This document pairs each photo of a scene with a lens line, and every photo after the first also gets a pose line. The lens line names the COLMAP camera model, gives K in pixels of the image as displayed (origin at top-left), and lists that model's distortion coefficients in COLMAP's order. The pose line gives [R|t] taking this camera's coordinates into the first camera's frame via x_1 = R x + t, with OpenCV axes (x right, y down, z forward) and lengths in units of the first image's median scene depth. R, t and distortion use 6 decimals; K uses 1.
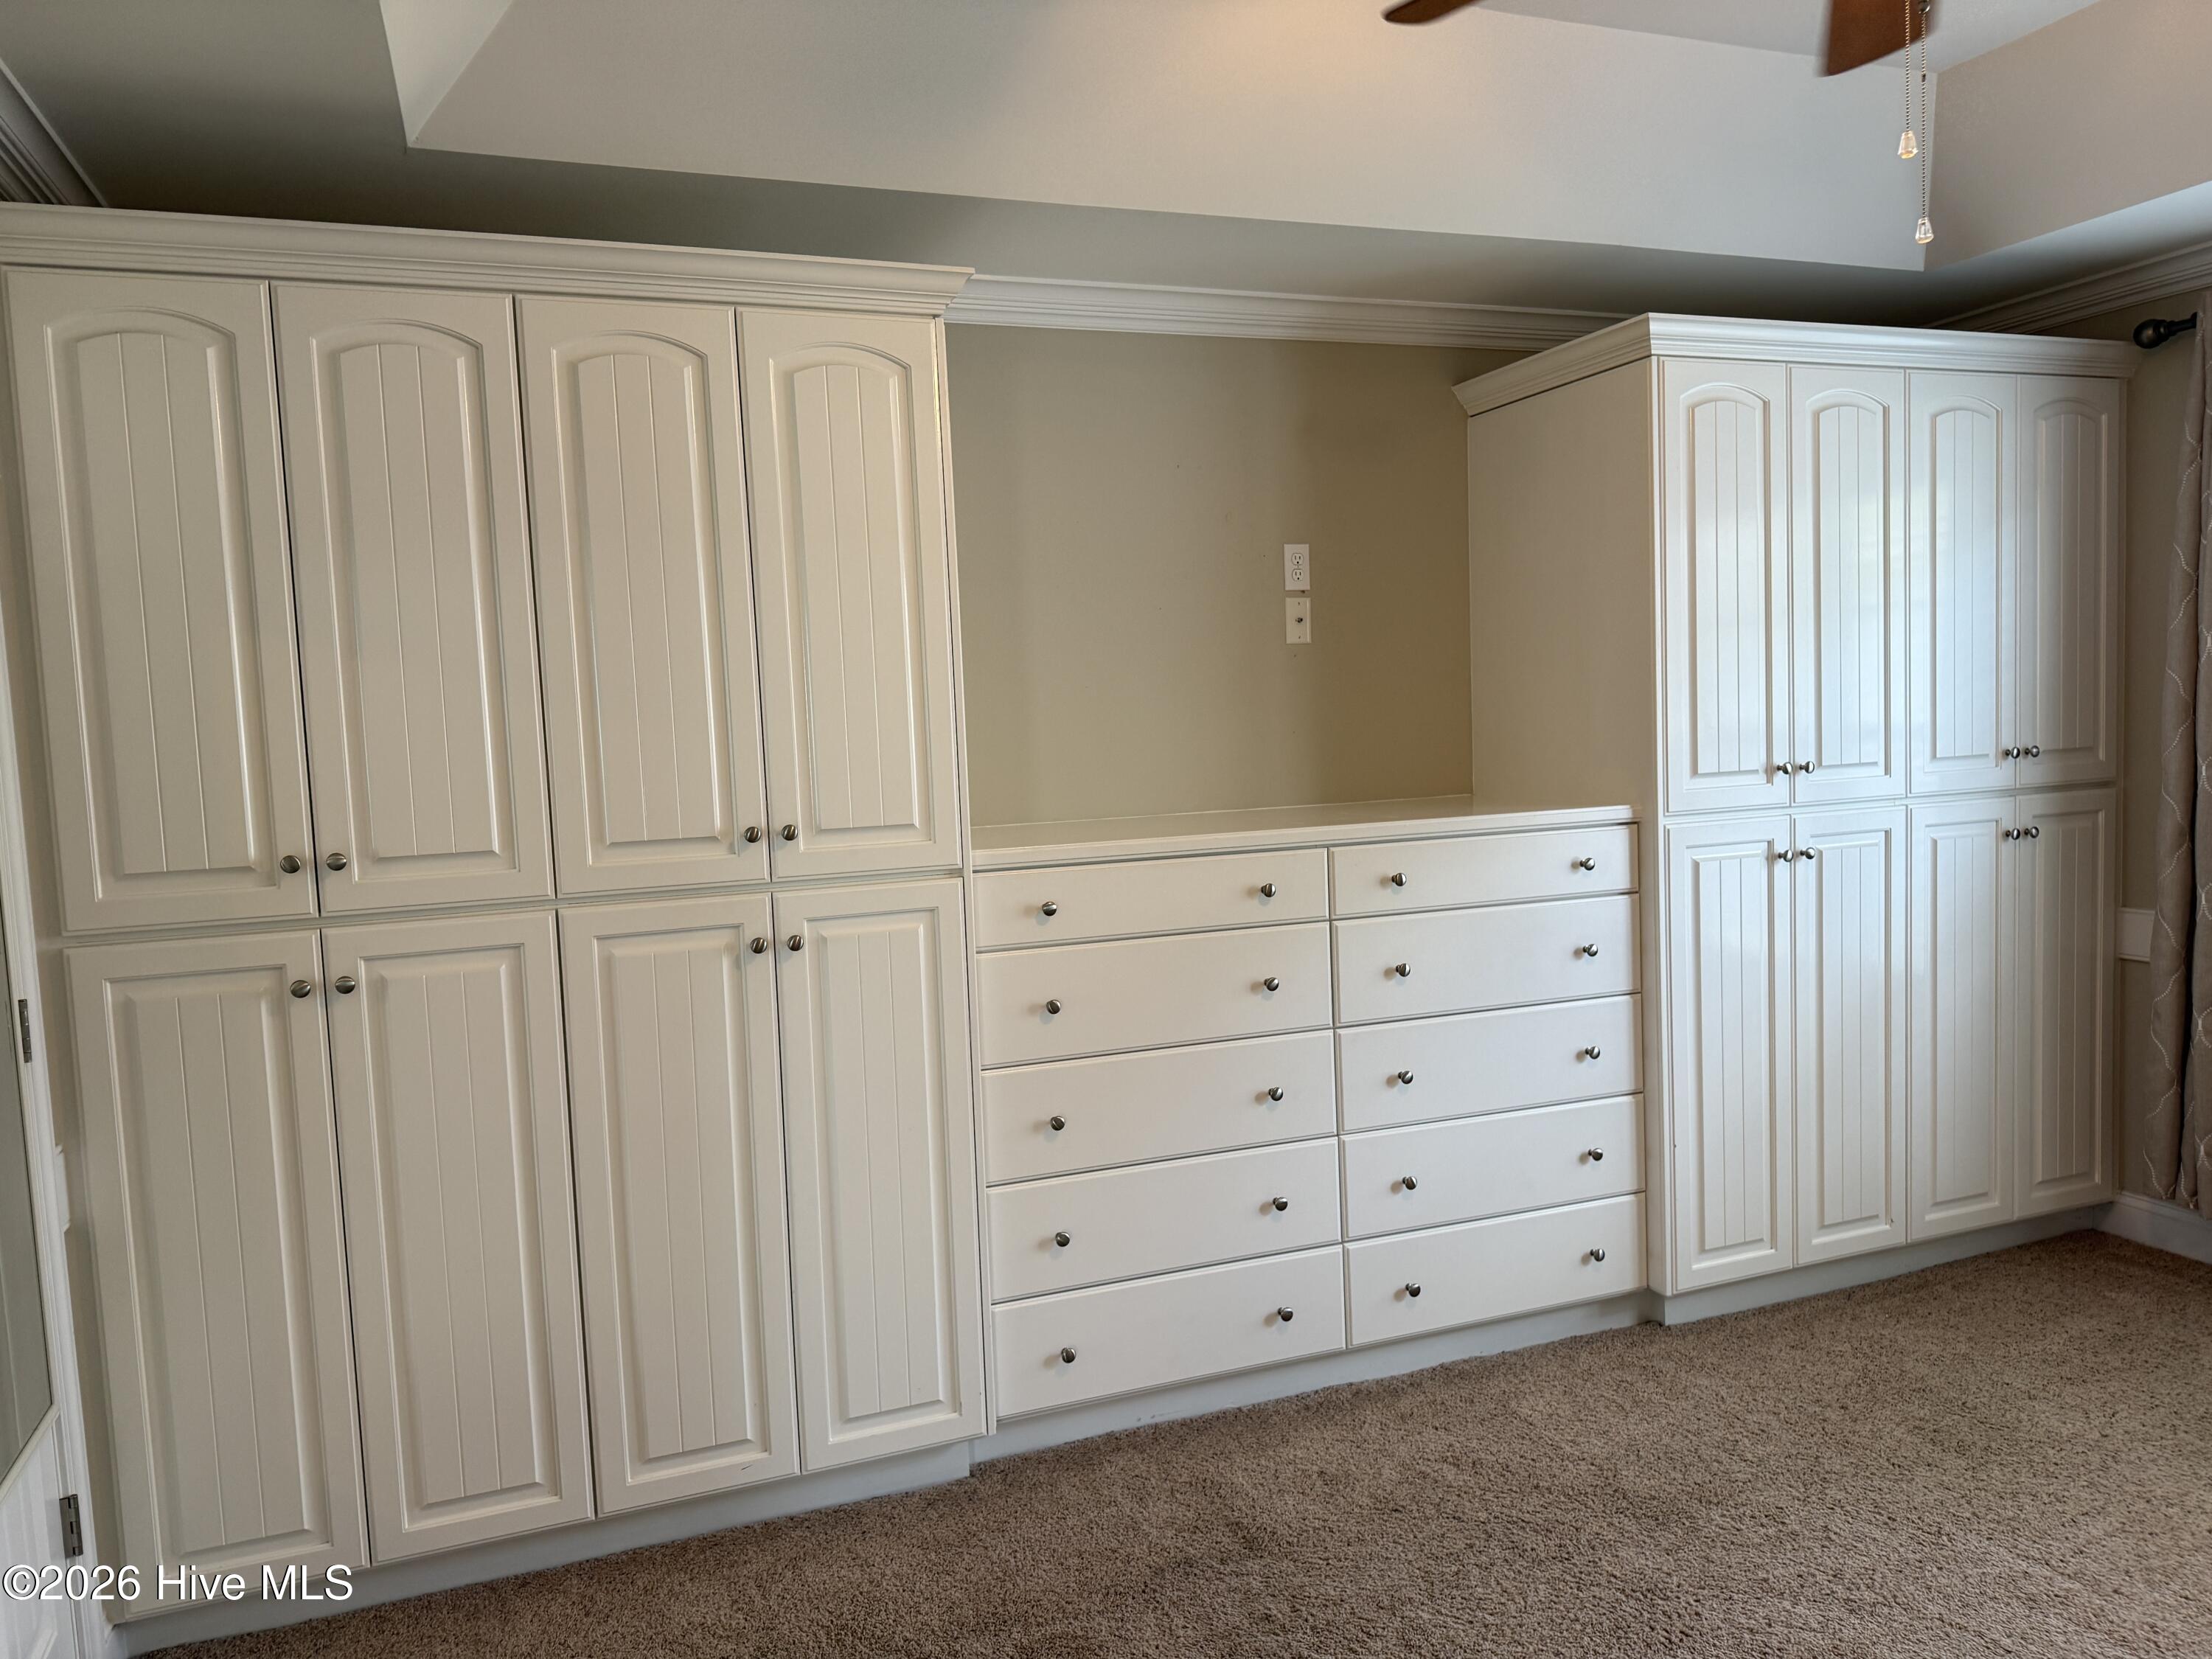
lens RADIAL K [[1564.7, 0, 1106.0], [0, 1564.7, 829.5], [0, 0, 1]] dist [0.005810, -0.011441]
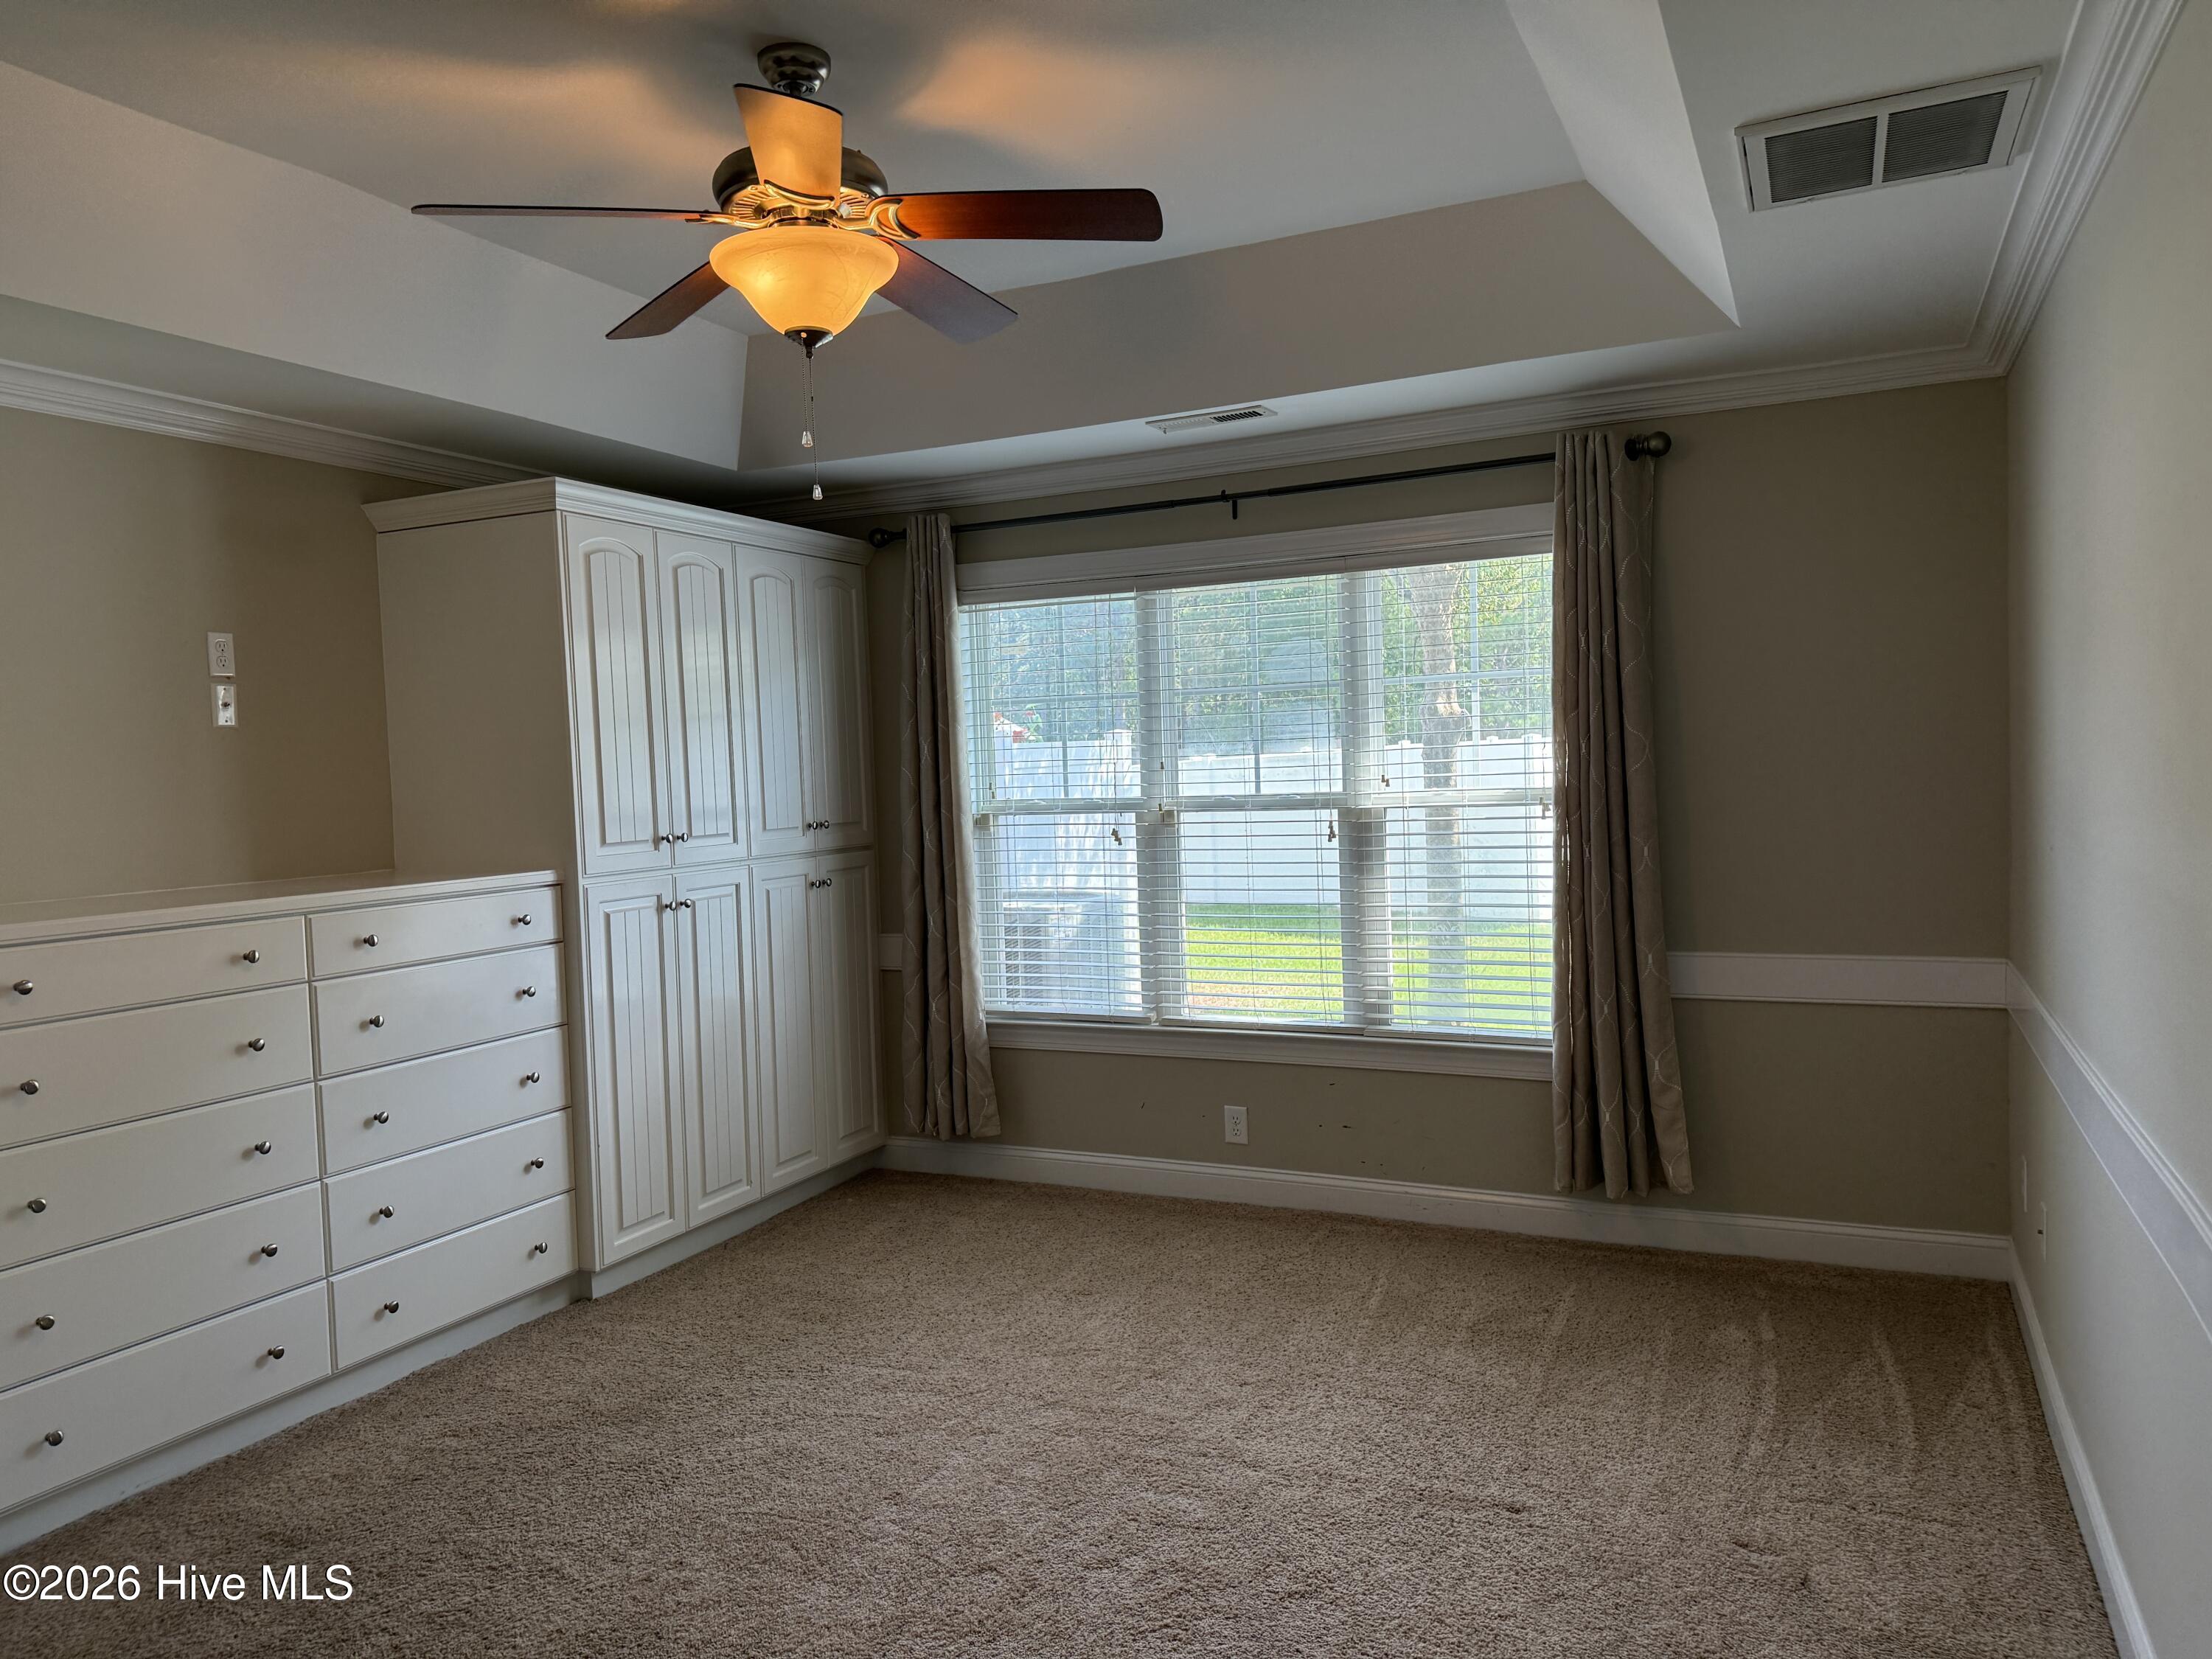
lens RADIAL K [[1551.0, 0, 1100.8], [0, 1551.0, 838.1], [0, 0, 1]] dist [0.067136, -0.094359]
pose [[0.721497, -0.017366, 0.692200, -0.198199], [0.057018, 0.997780, -0.034399, 0.025030], [-0.690066, 0.064287, 0.720886, -0.174007]]
